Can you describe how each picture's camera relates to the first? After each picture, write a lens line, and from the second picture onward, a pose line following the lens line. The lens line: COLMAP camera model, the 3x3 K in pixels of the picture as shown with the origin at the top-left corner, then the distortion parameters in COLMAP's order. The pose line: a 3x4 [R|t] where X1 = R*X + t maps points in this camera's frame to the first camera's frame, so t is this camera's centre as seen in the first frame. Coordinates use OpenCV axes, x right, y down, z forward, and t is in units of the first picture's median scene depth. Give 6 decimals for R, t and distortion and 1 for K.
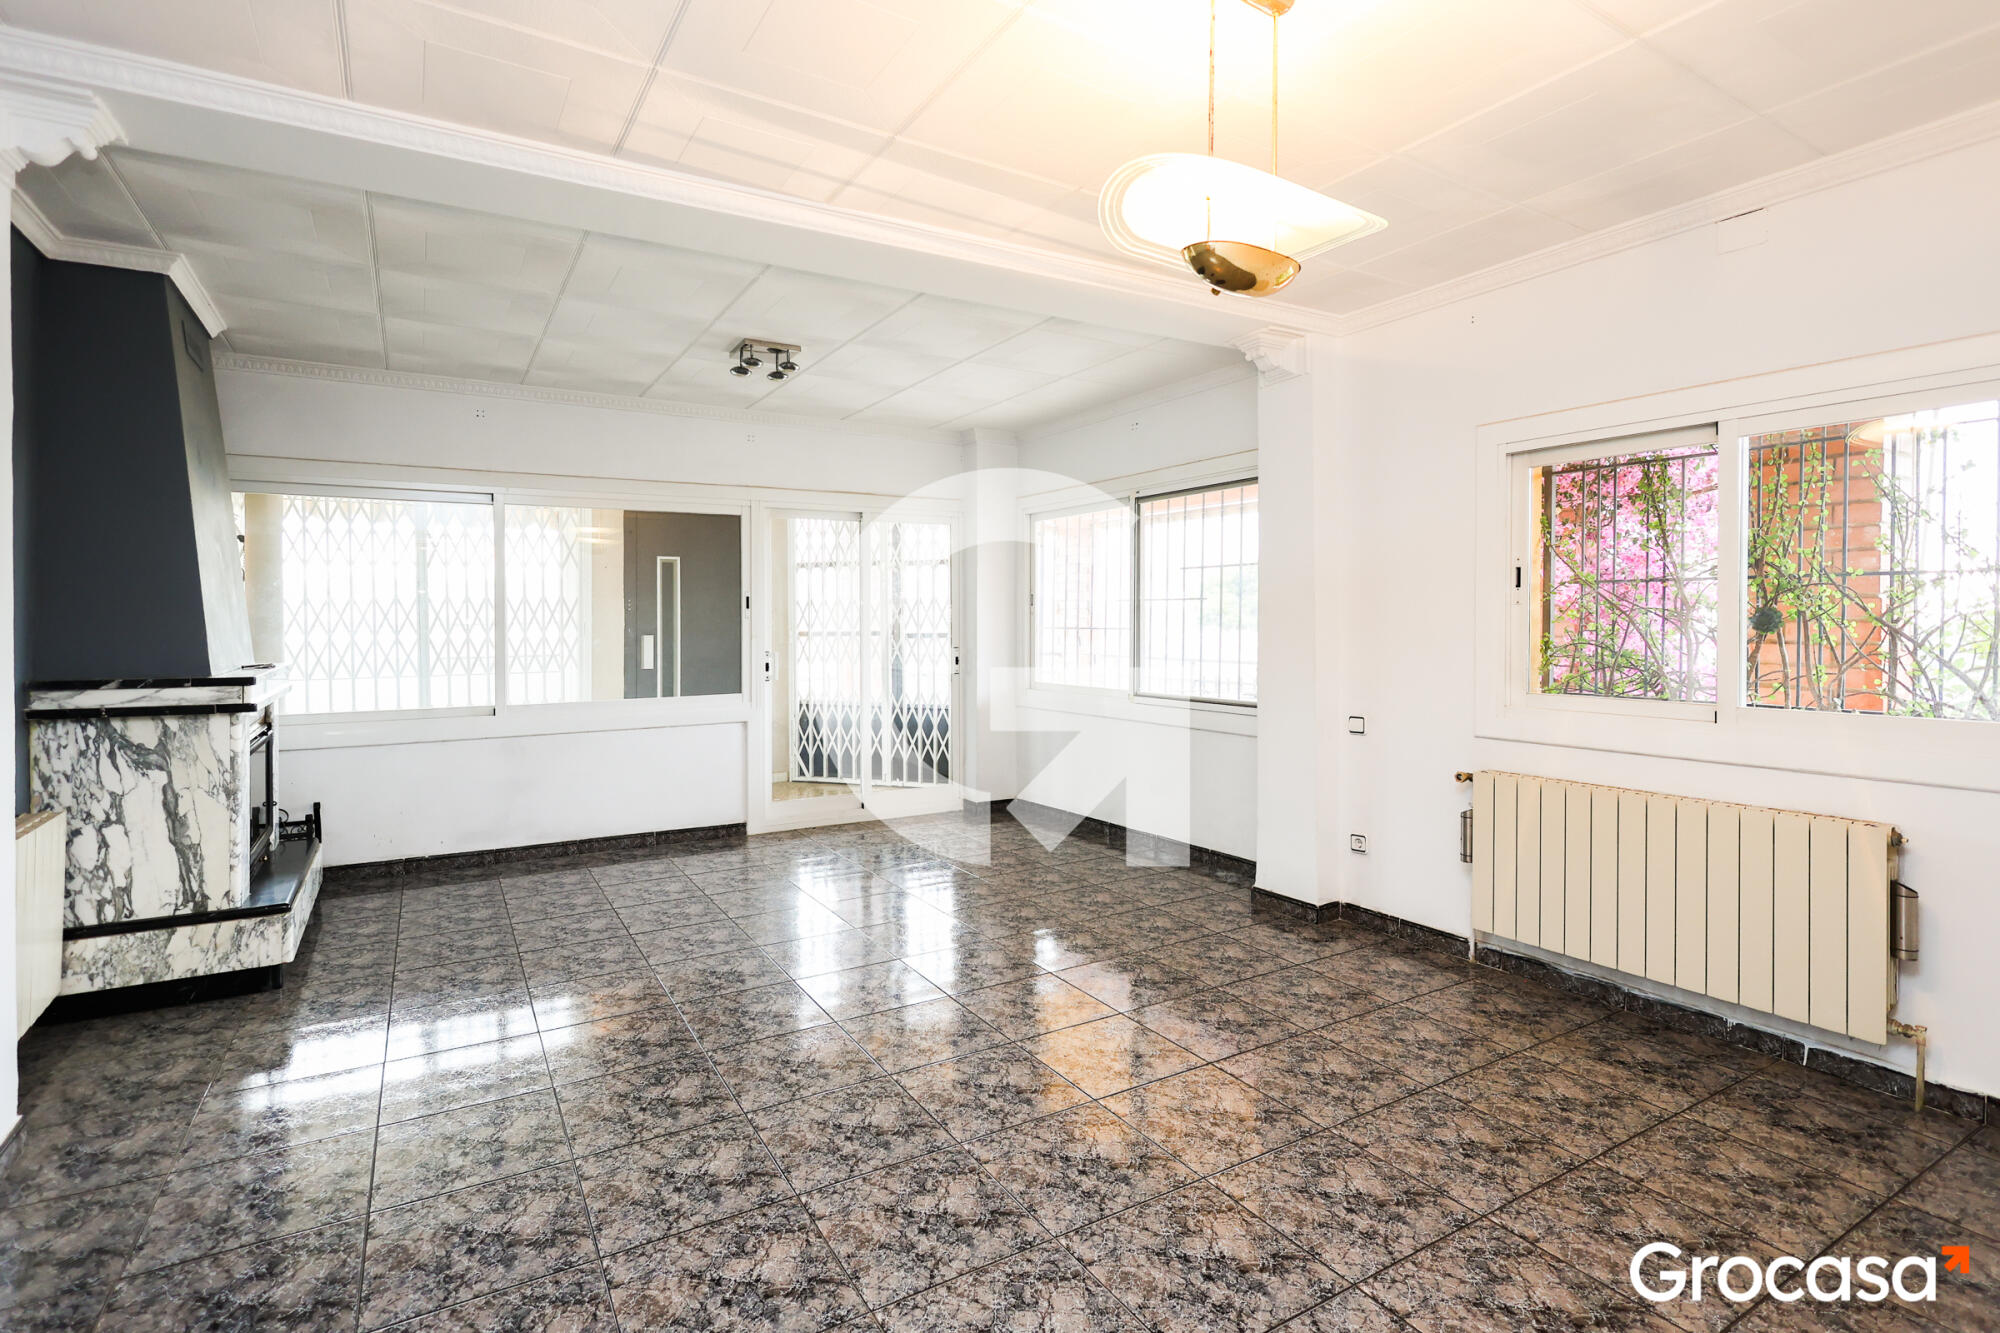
lens RADIAL K [[941.8, 0, 995.1], [0, 941.8, 545.9], [0, 0, 1]] dist [-0.001964, -0.001120]
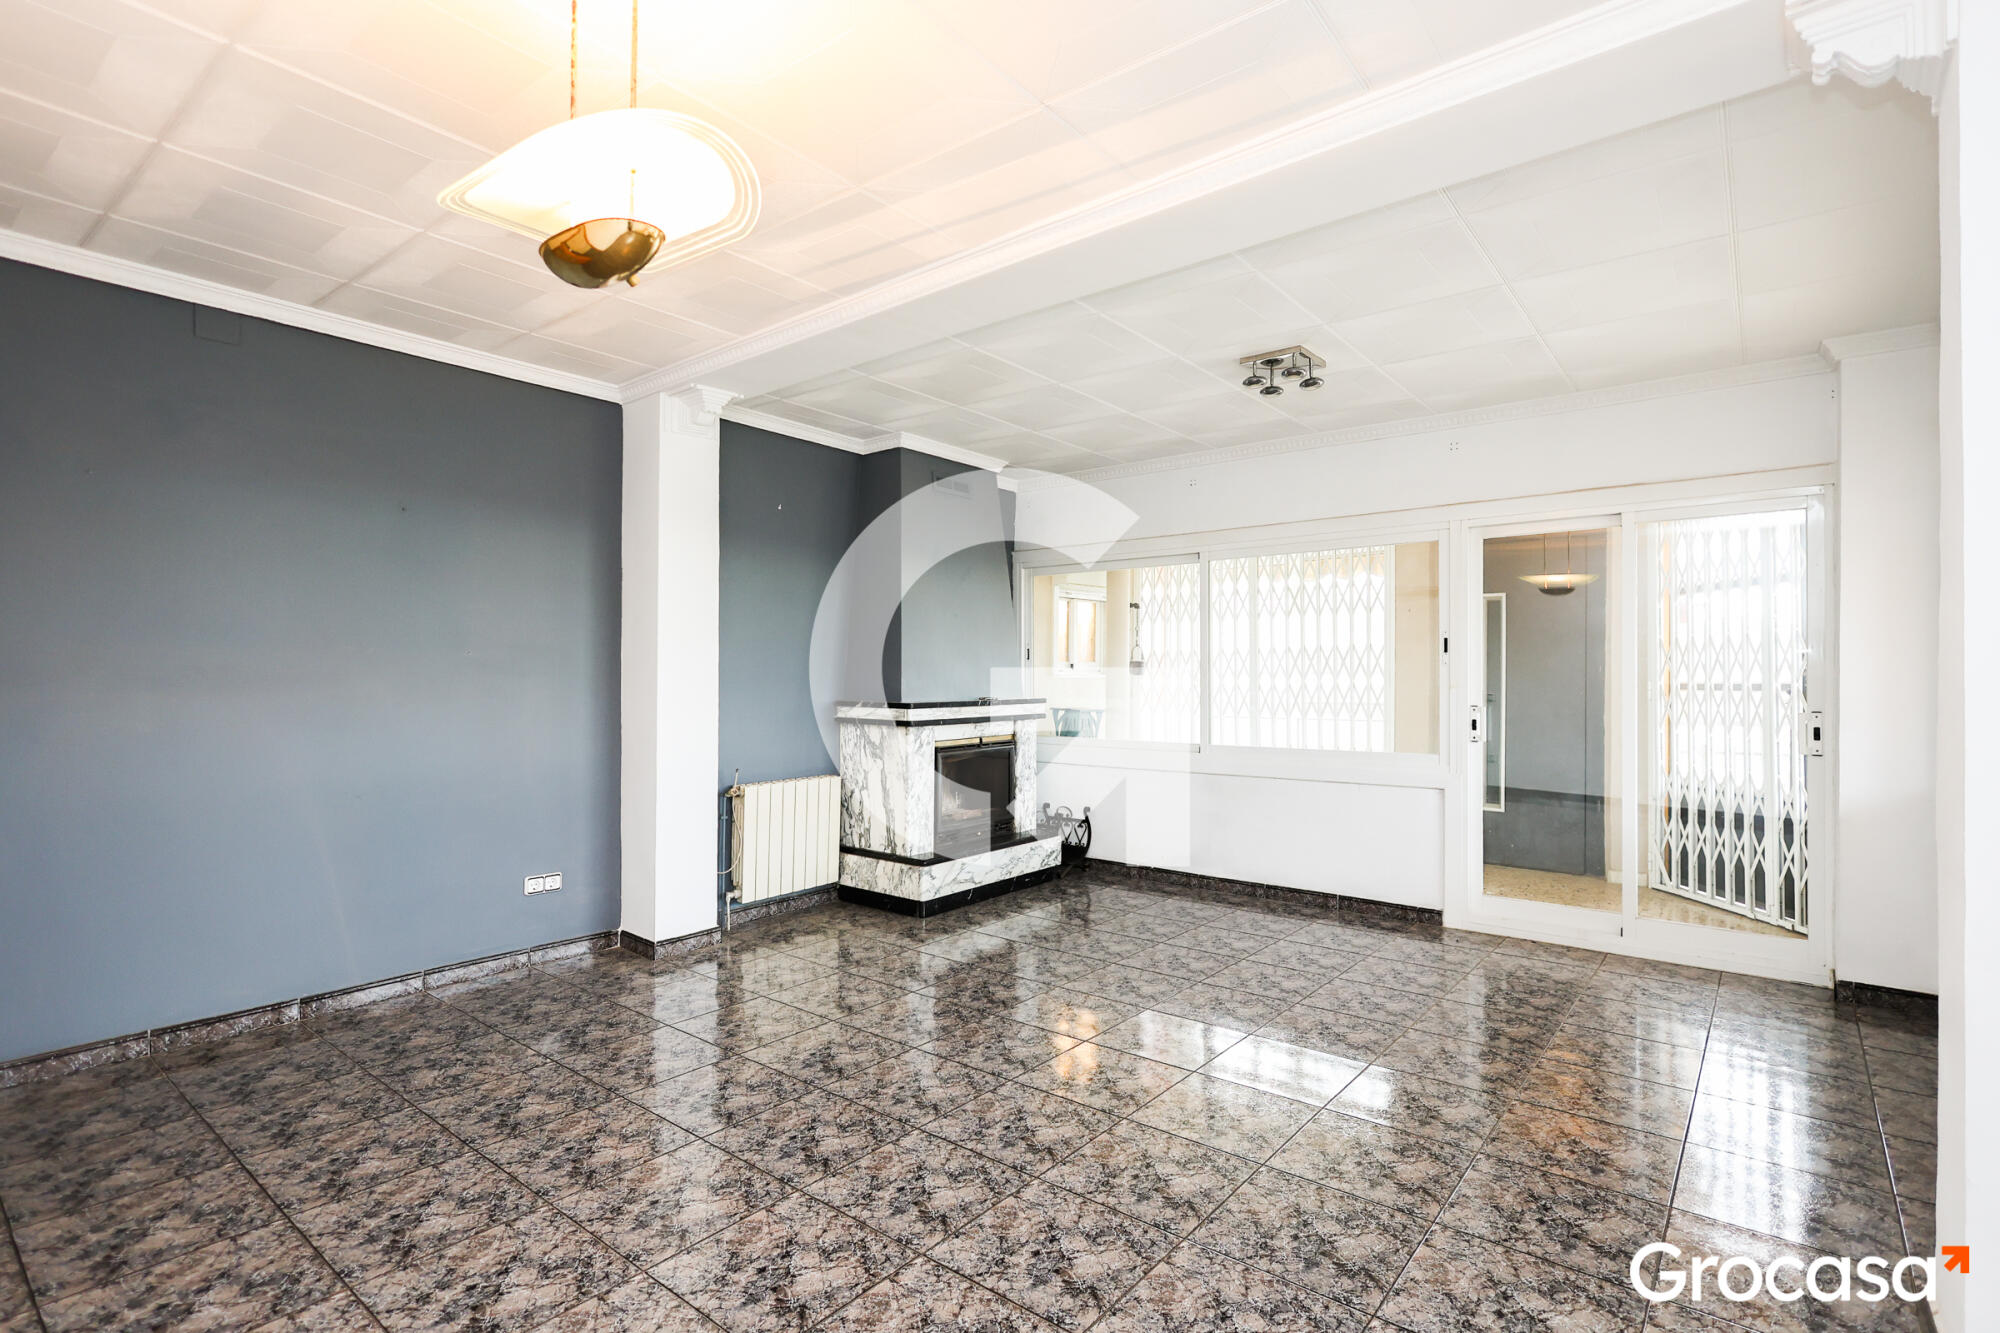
lens RADIAL K [[937.4, 0, 1000.0], [0, 937.4, 666.5], [0, 0, 1]] dist [-0.031261, 0.000730]
pose [[0.338689, -0.004159, -0.940889, 0.363814], [0.071454, 0.997216, 0.021314, 0.035949], [0.938181, -0.074449, 0.338043, 0.374548]]
